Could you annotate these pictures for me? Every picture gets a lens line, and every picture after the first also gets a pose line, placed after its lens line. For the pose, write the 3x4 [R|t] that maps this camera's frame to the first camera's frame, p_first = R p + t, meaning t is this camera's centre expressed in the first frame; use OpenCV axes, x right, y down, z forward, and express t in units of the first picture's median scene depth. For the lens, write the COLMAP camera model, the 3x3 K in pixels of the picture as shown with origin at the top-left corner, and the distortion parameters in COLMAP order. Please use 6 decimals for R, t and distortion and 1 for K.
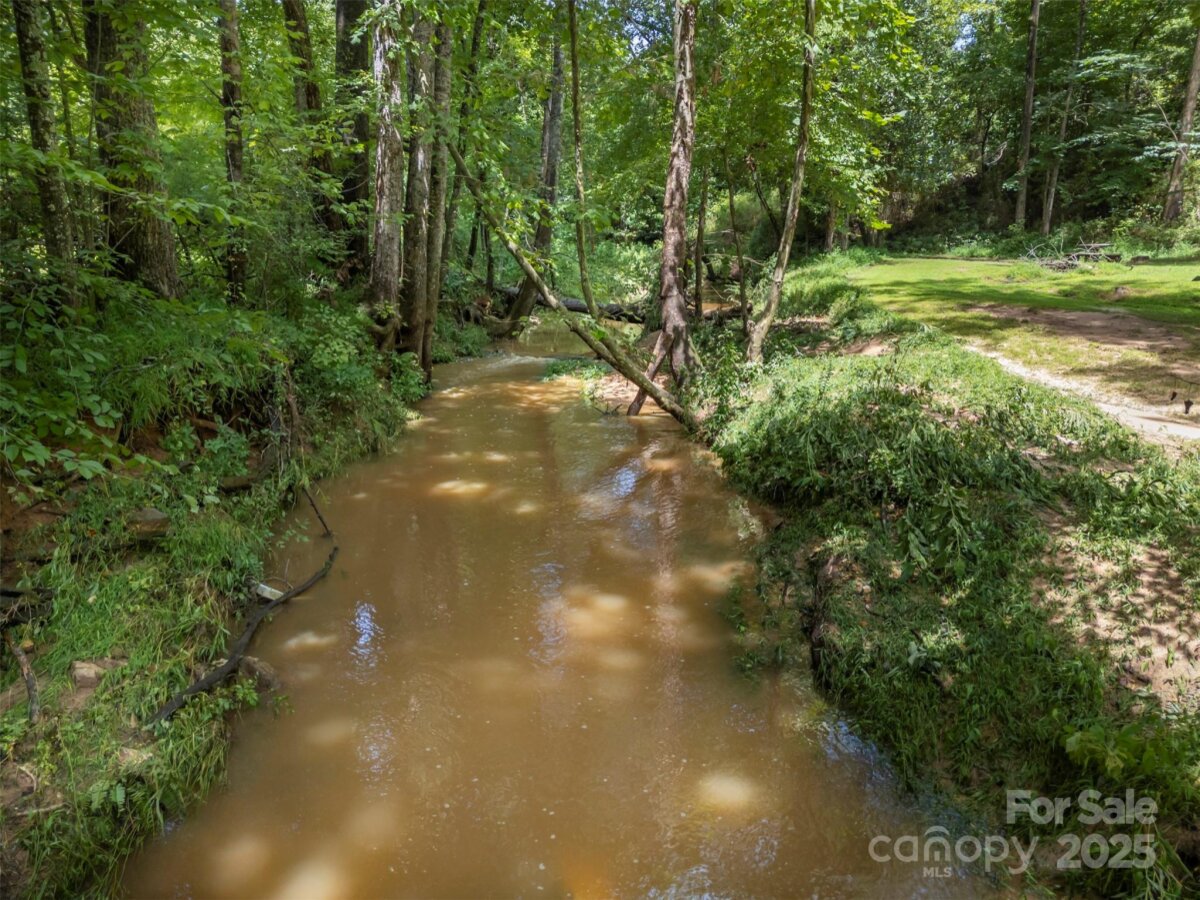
lens RADIAL K [[858.7, 0, 598.3], [0, 858.7, 455.3], [0, 0, 1]] dist [0.080109, -0.076736]
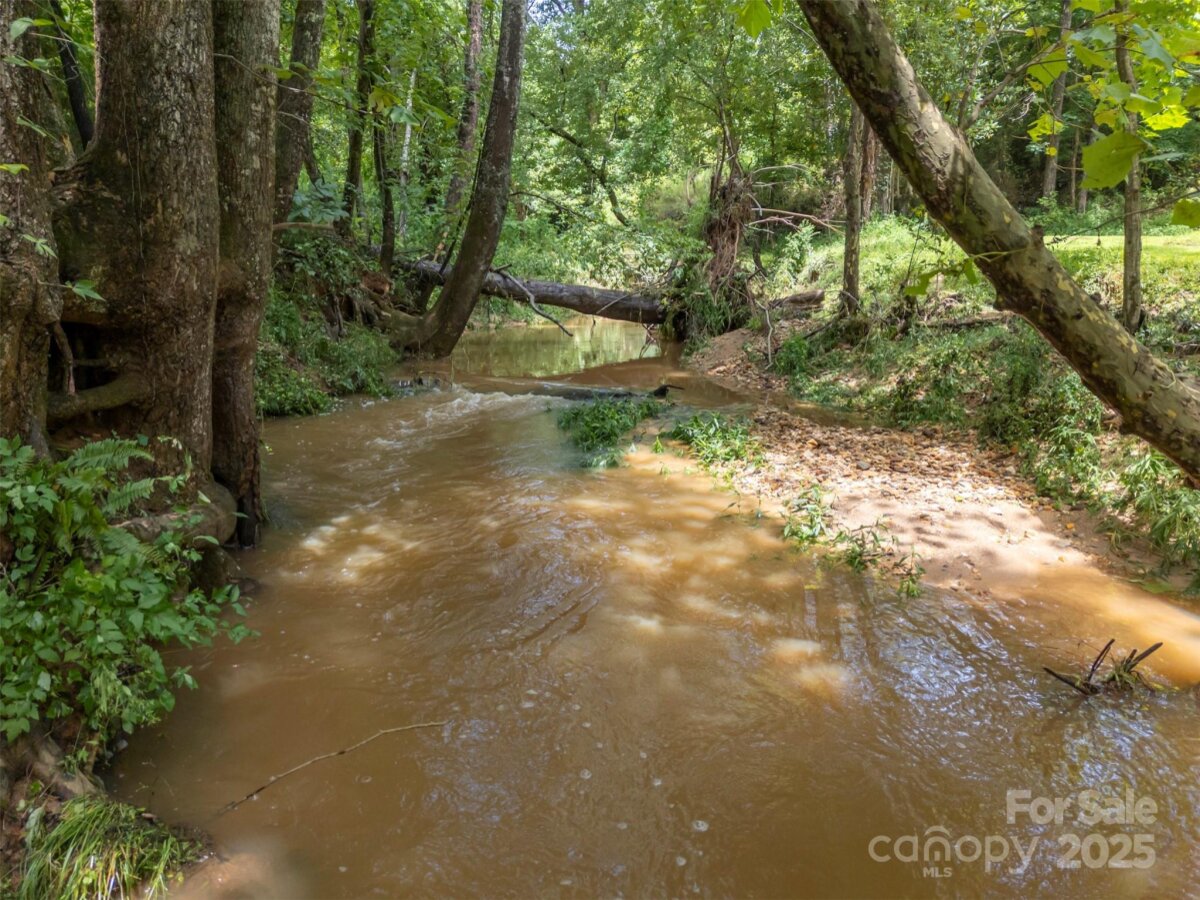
lens RADIAL K [[858.7, 0, 598.3], [0, 858.7, 455.3], [0, 0, 1]] dist [0.080109, -0.076736]
pose [[0.988172, -0.034780, 0.149357, -0.152335], [0.036515, 0.999294, -0.008892, -0.119039], [-0.148942, 0.014241, 0.988743, 0.850103]]
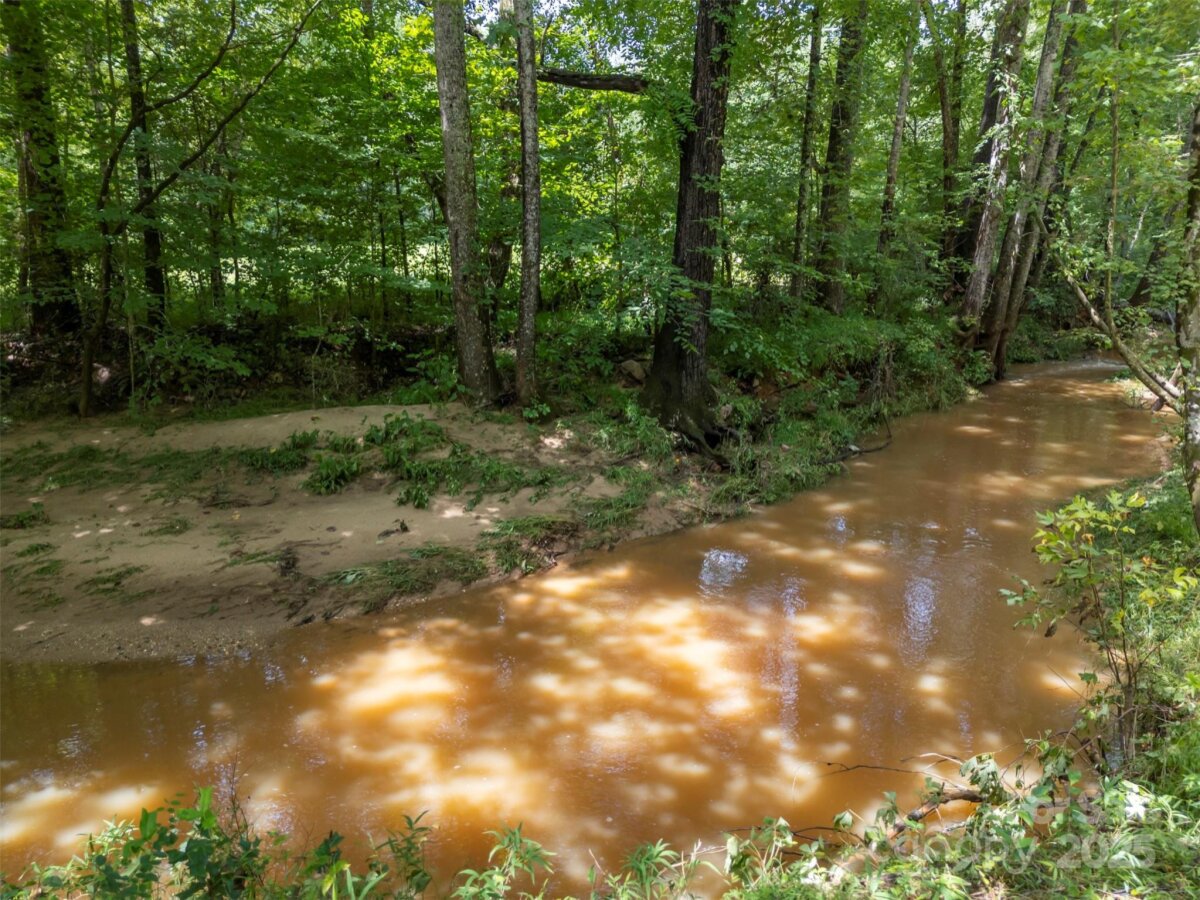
lens RADIAL K [[858.7, 0, 598.3], [0, 858.7, 455.3], [0, 0, 1]] dist [0.080109, -0.076736]
pose [[0.751278, 0.153093, -0.641984, 0.287528], [-0.153351, 0.986594, 0.055813, 0.079392], [0.641922, 0.056517, 0.764684, -0.577942]]
